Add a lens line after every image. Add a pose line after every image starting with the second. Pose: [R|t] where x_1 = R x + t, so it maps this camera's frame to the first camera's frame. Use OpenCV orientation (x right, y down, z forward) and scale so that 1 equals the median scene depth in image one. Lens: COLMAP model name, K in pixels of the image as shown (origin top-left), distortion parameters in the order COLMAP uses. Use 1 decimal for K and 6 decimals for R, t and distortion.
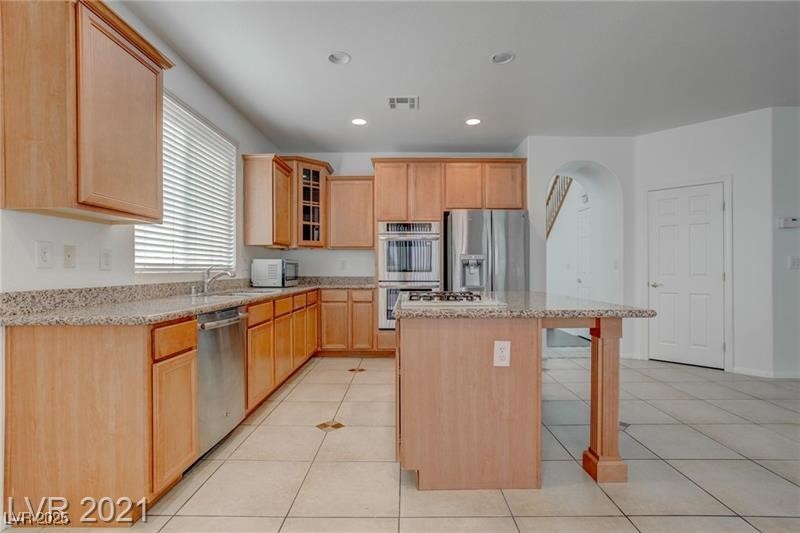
lens RADIAL K [[392.6, 0, 401.7], [0, 392.6, 264.5], [0, 0, 1]] dist [-0.019159, 0.001083]
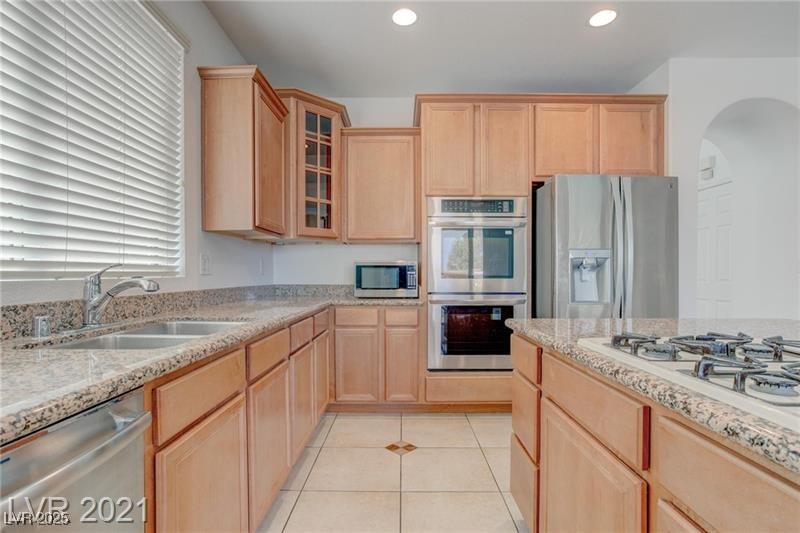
lens RADIAL K [[392.6, 0, 400.2], [0, 392.6, 274.2], [0, 0, 1]] dist [-0.019159, 0.001083]
pose [[0.999977, 0.000033, 0.006804, -0.107171], [-0.000114, 0.999929, 0.011906, 0.005242], [-0.006803, -0.011906, 0.999906, 0.380814]]
